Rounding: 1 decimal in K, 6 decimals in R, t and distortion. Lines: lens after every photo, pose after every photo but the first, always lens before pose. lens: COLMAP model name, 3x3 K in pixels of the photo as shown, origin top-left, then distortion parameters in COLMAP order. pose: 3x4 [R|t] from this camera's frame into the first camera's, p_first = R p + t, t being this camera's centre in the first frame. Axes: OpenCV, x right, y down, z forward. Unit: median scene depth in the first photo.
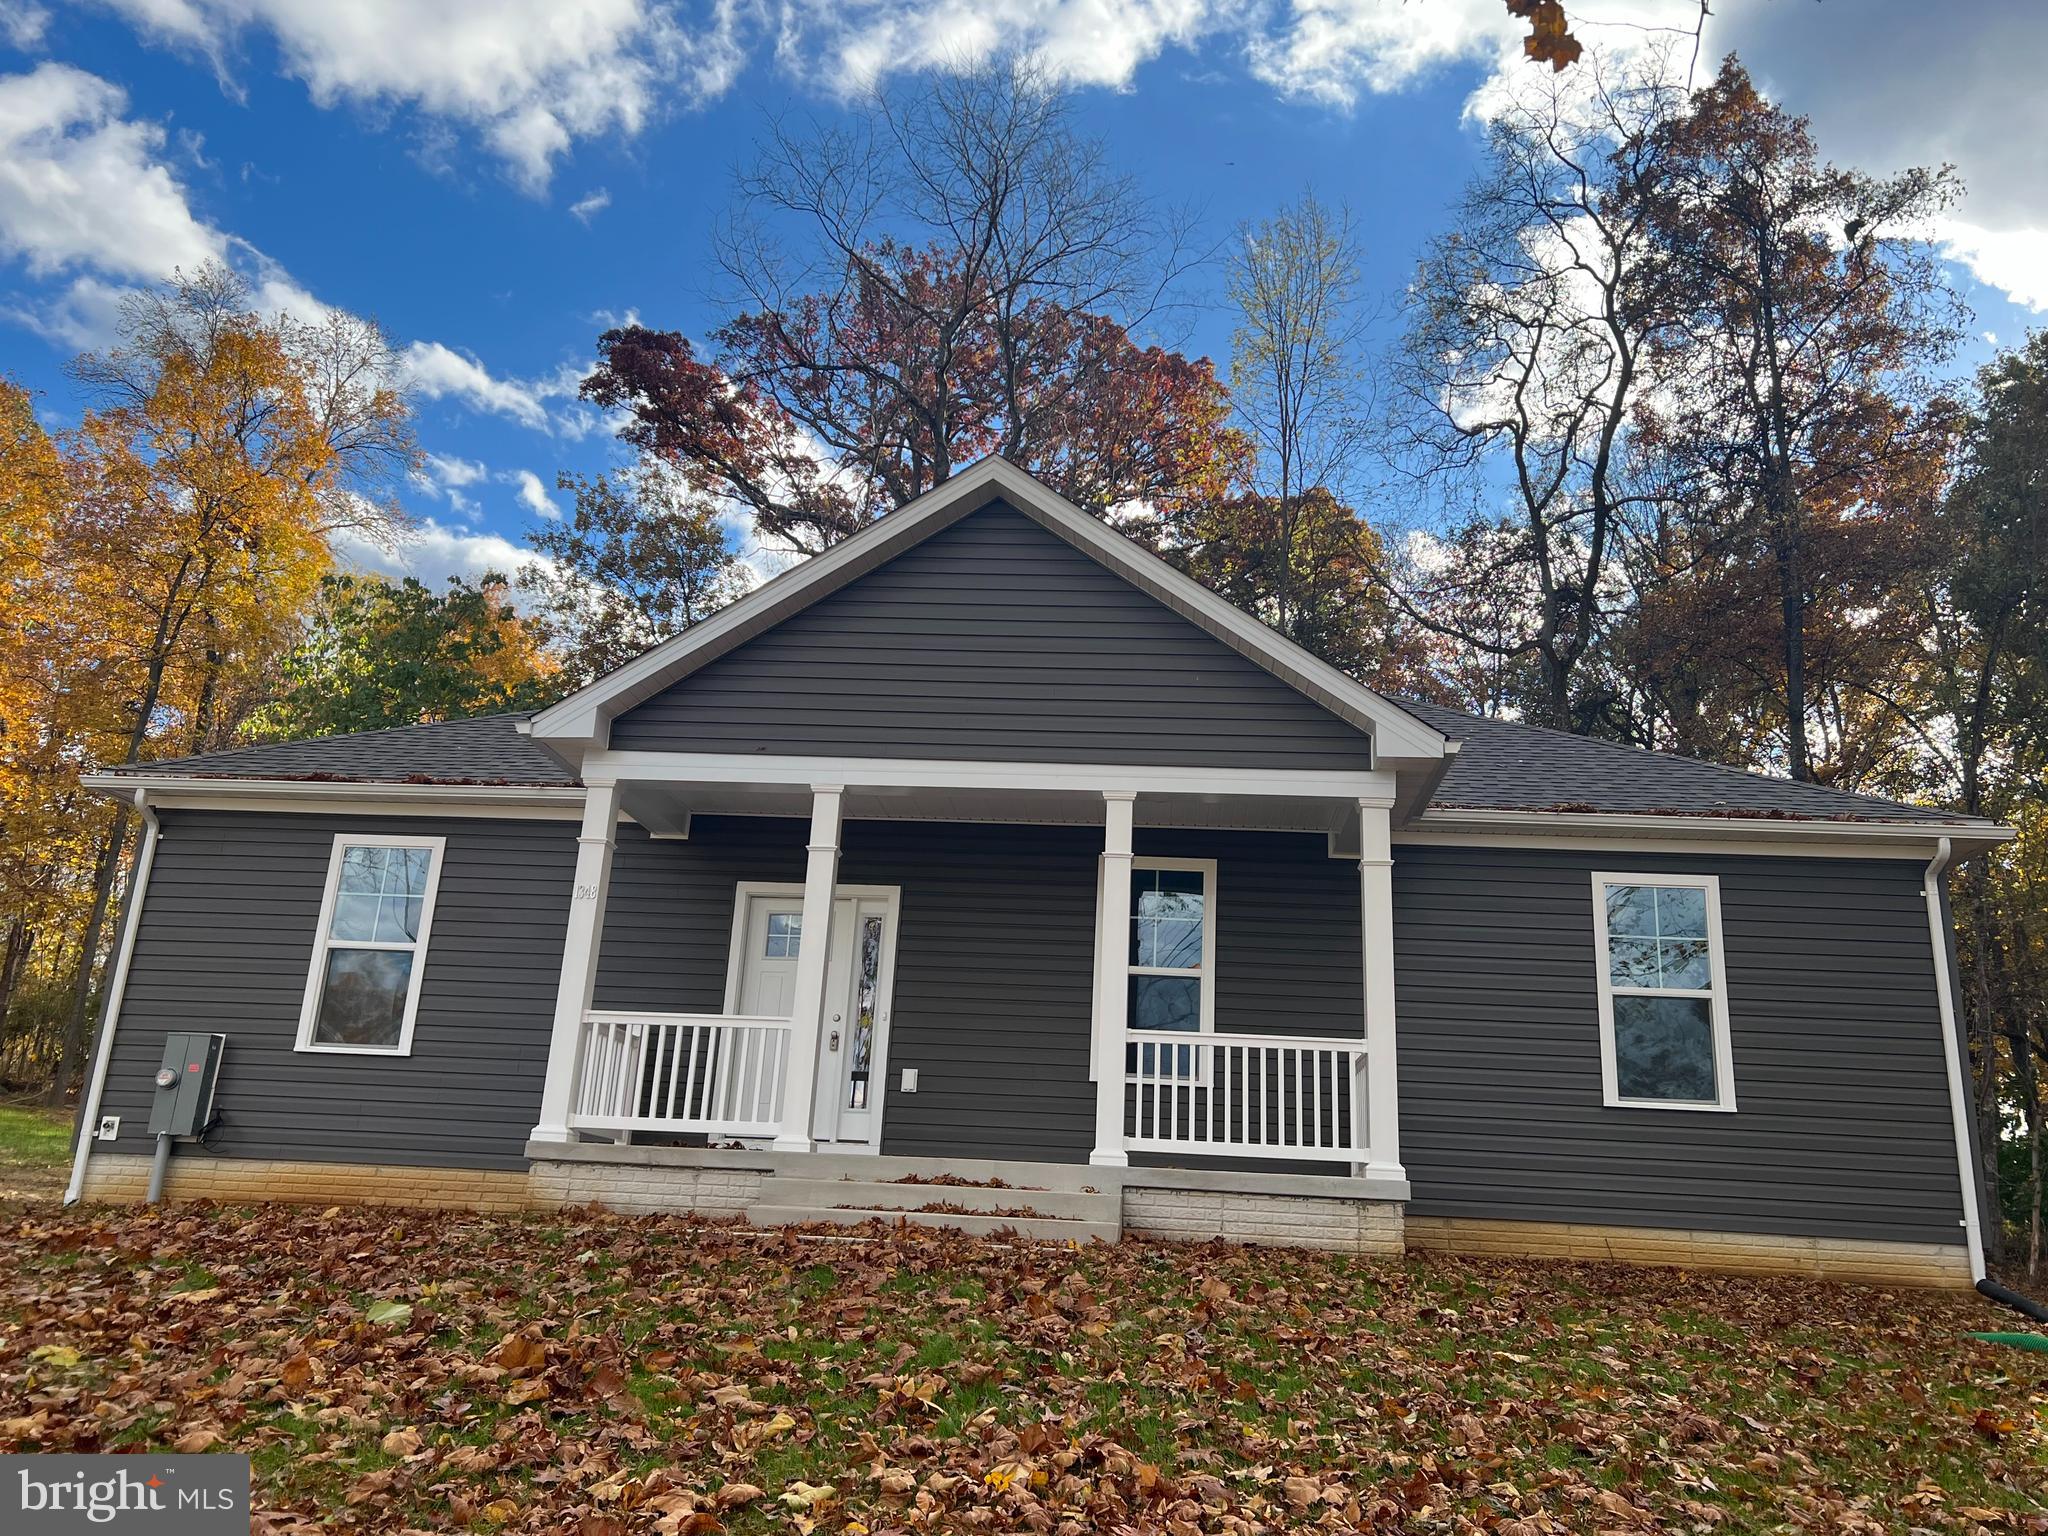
lens RADIAL K [[1561.5, 0, 1045.9], [0, 1561.5, 732.1], [0, 0, 1]] dist [0.062495, -0.089287]
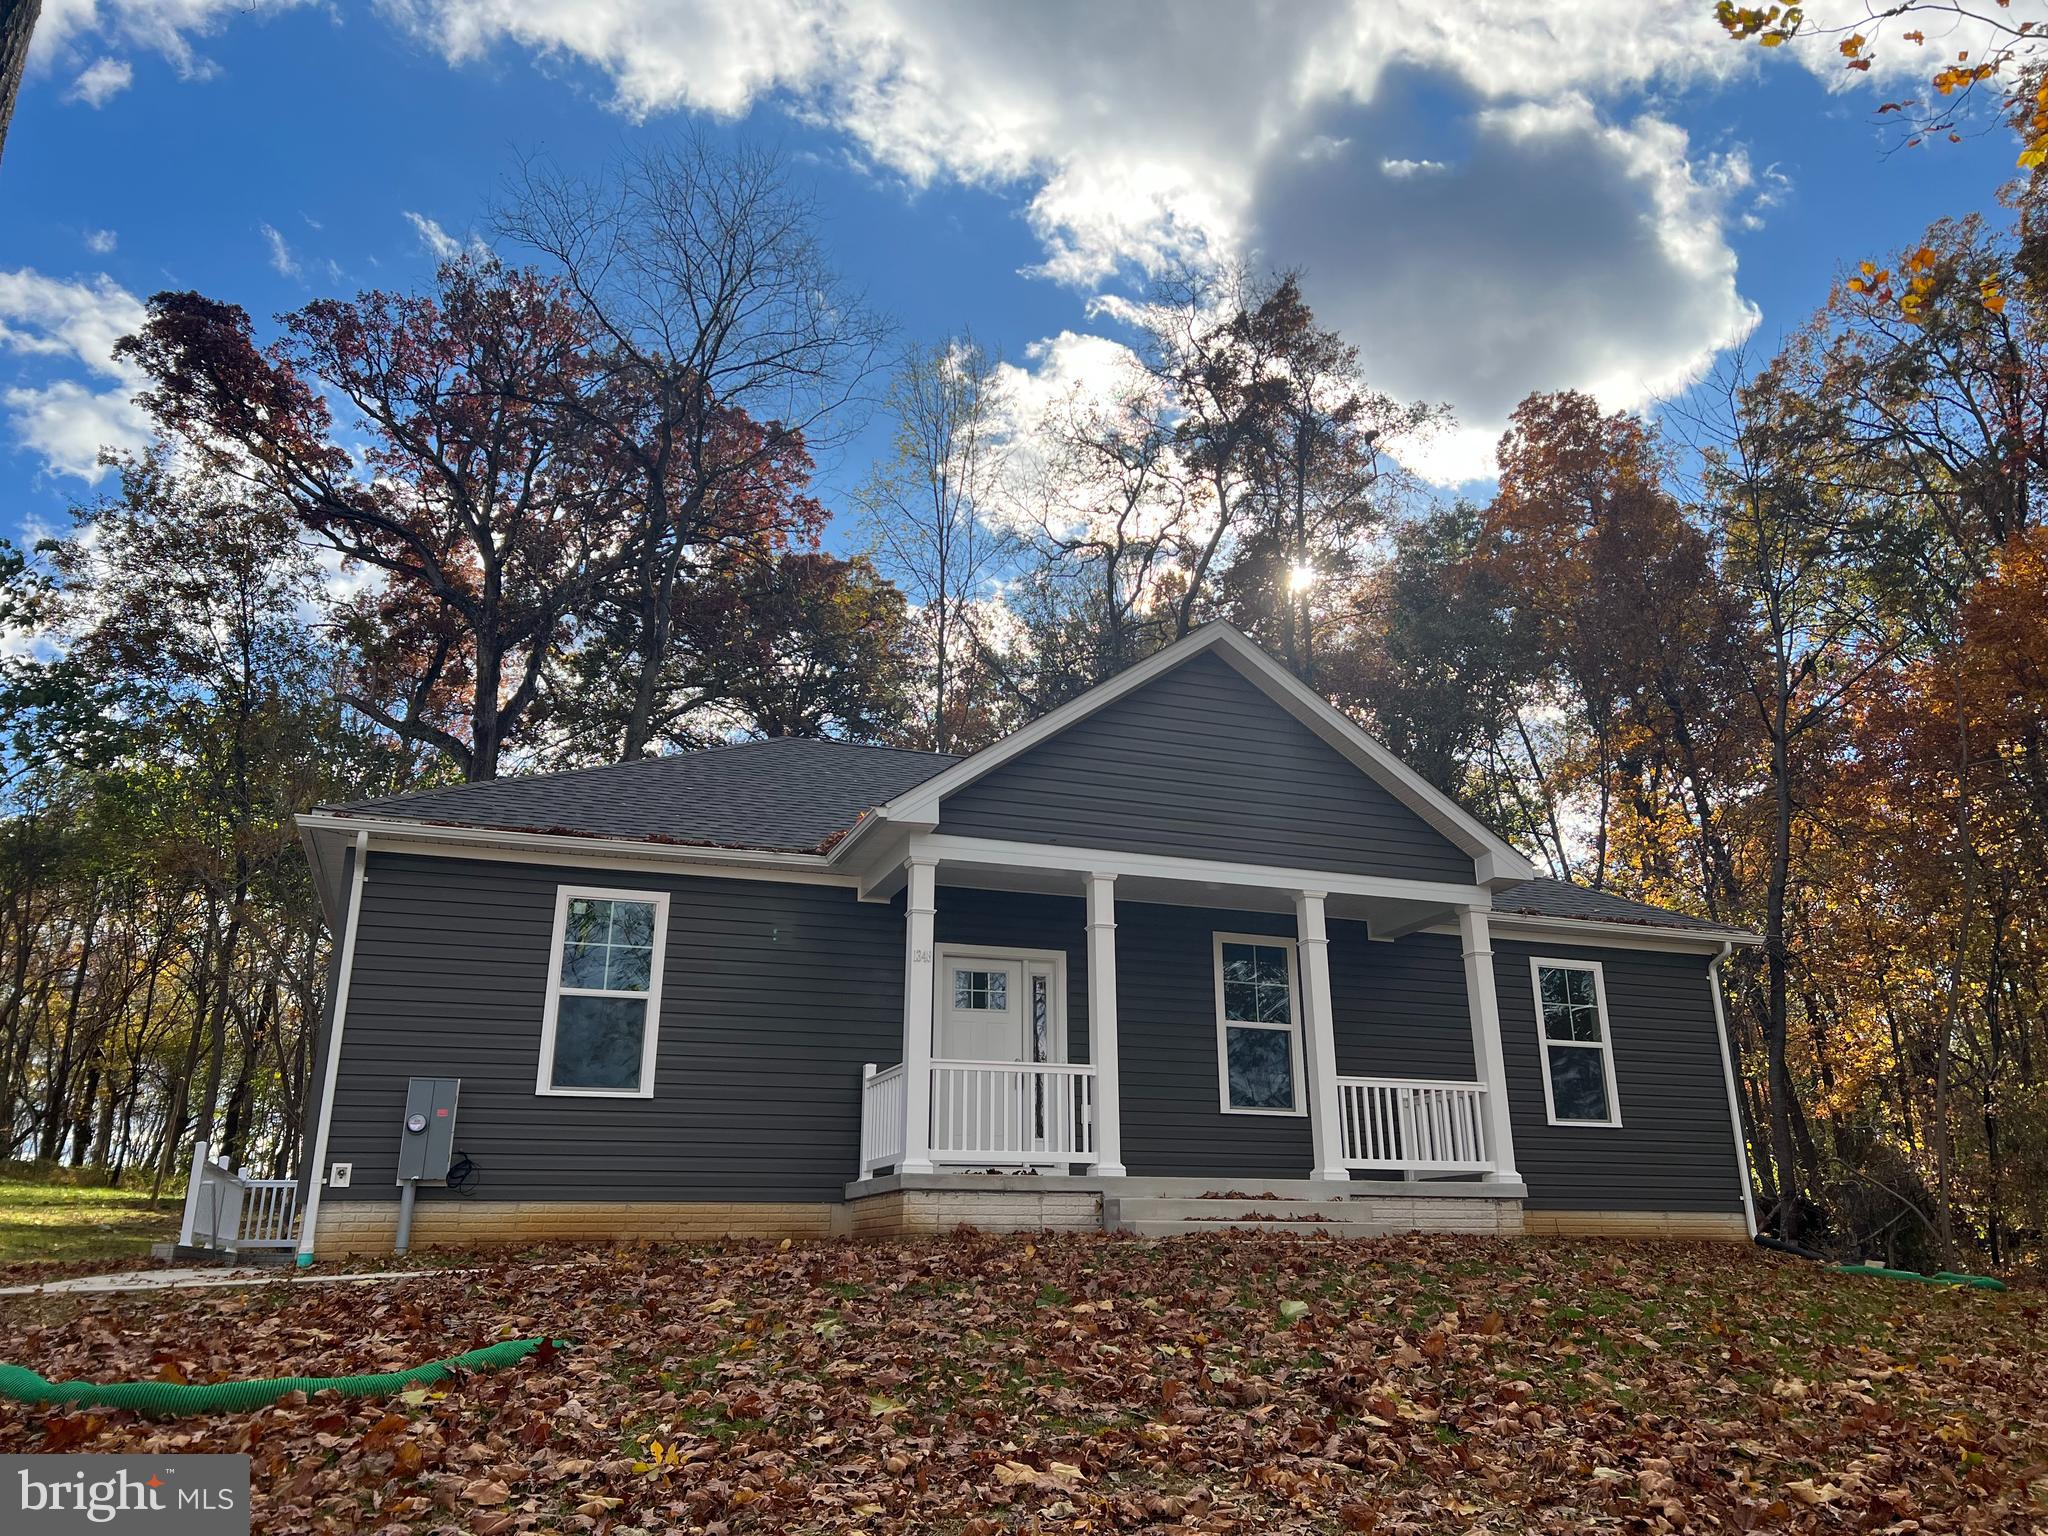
lens RADIAL K [[1462.3, 0, 1024.0], [0, 1462.3, 768.0], [0, 0, 1]] dist [0.102840, -0.197137]
pose [[0.912781, 0.076891, 0.401148, -0.631077], [-0.079245, 0.996797, -0.010747, -0.029541], [-0.400689, -0.021979, 0.915950, -0.018973]]
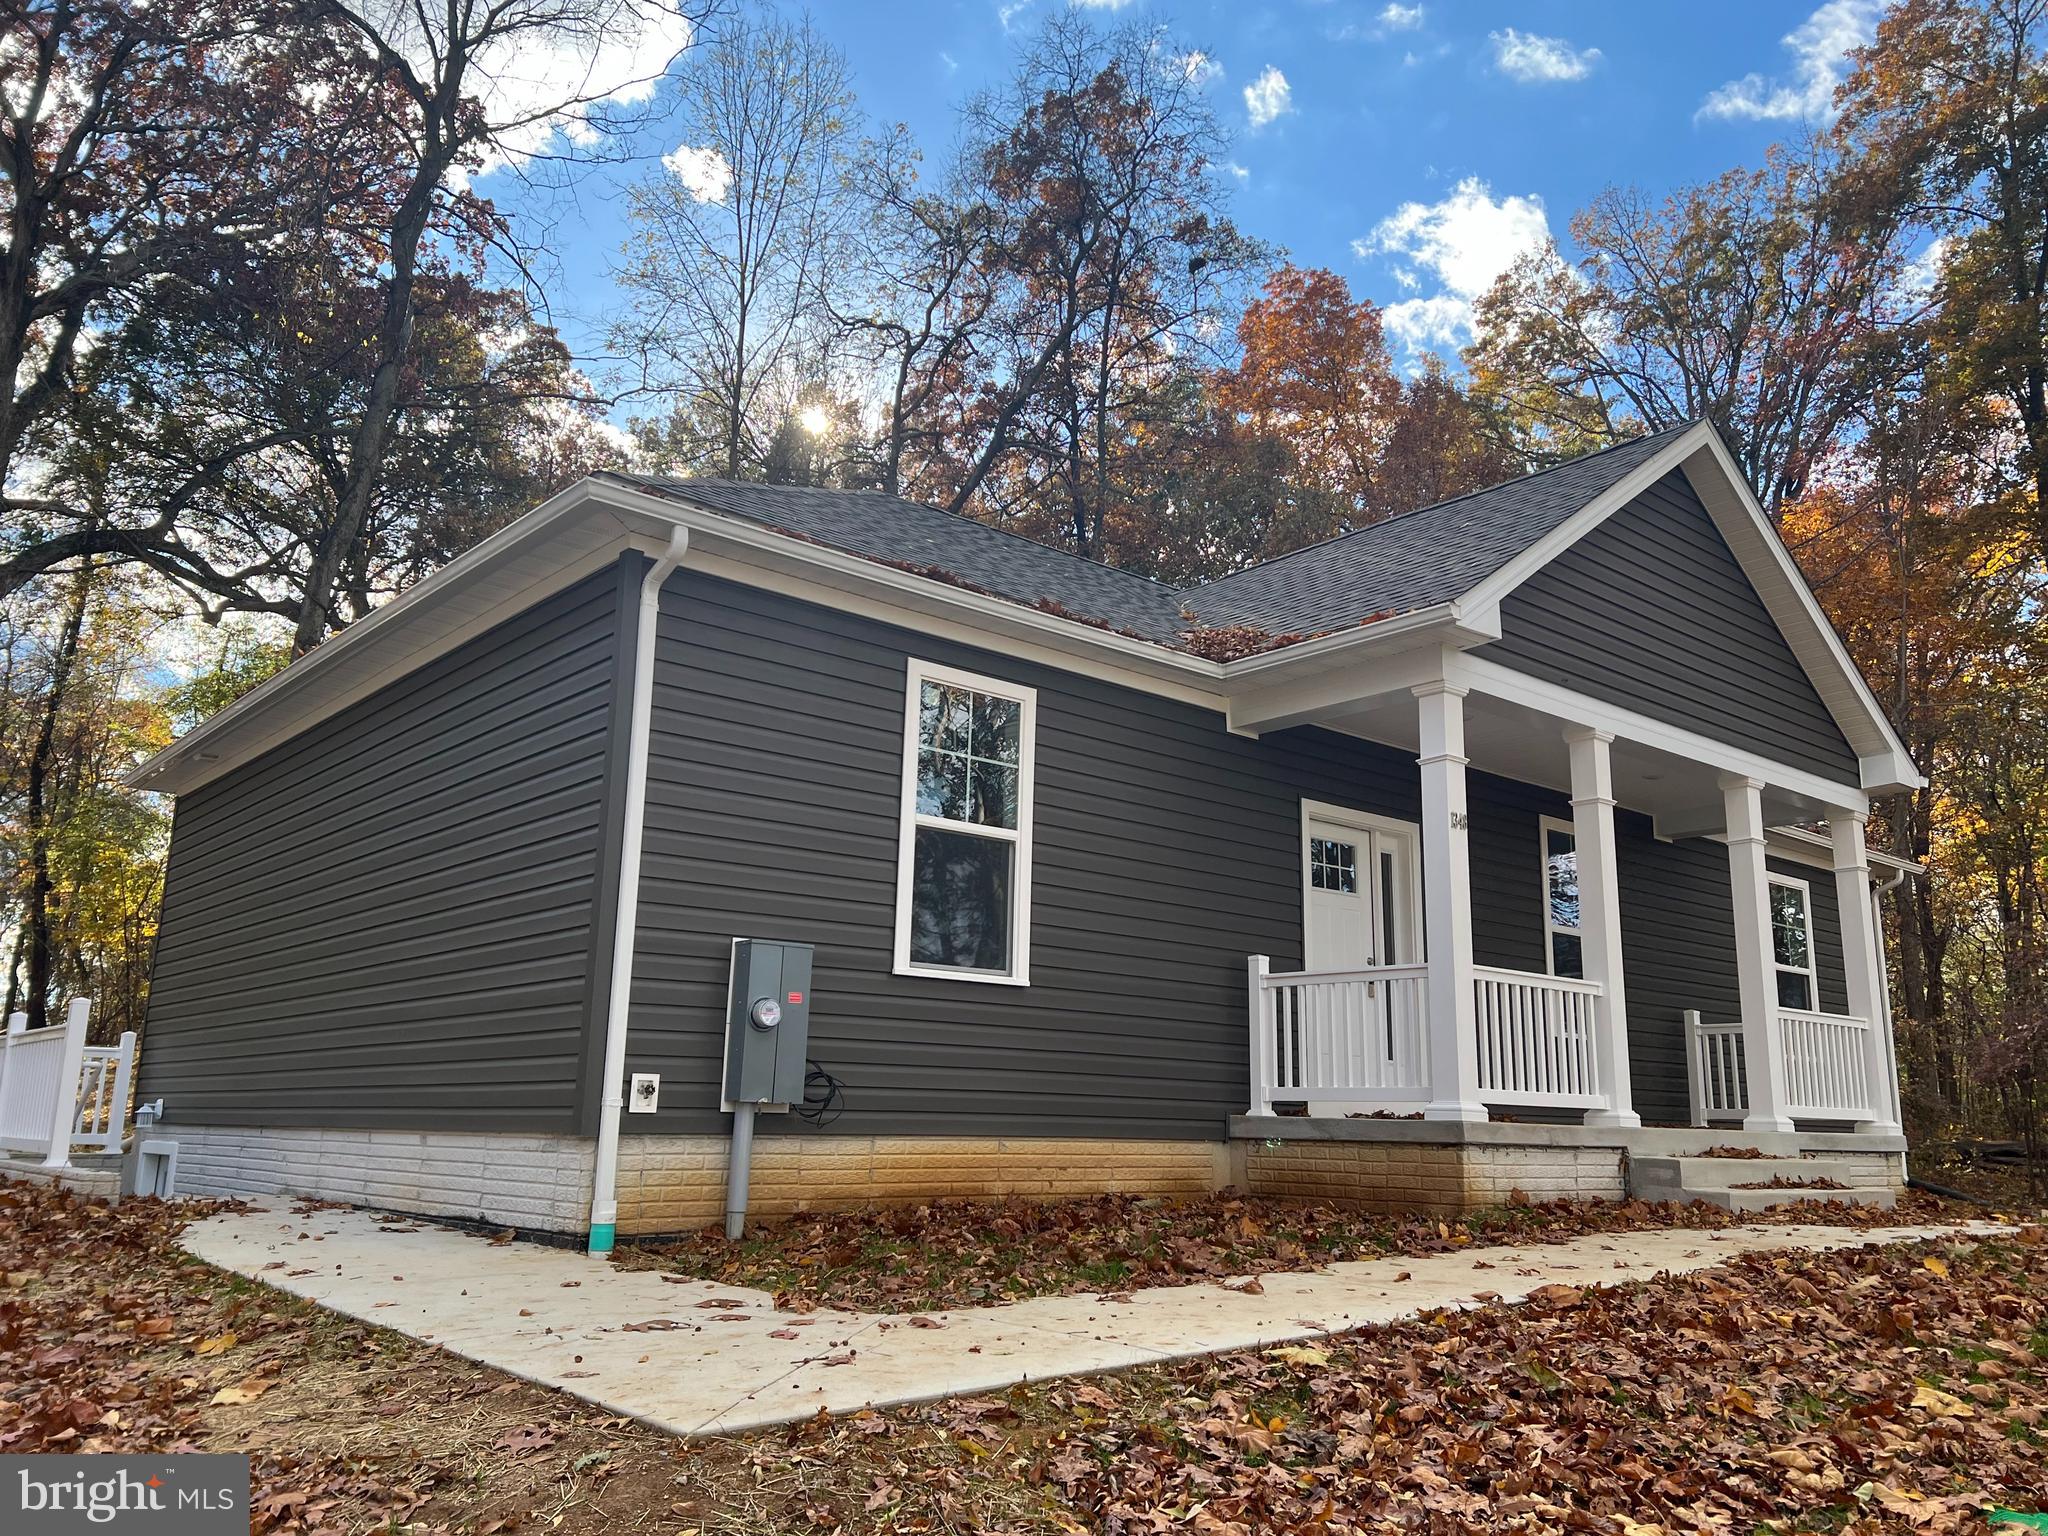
lens RADIAL K [[1561.5, 0, 1045.9], [0, 1561.5, 732.1], [0, 0, 1]] dist [0.062495, -0.089287]
pose [[0.713049, 0.138782, 0.687242, -0.967029], [-0.203297, 0.979028, 0.013226, 0.084102], [-0.670993, -0.149145, 0.726309, 0.518988]]
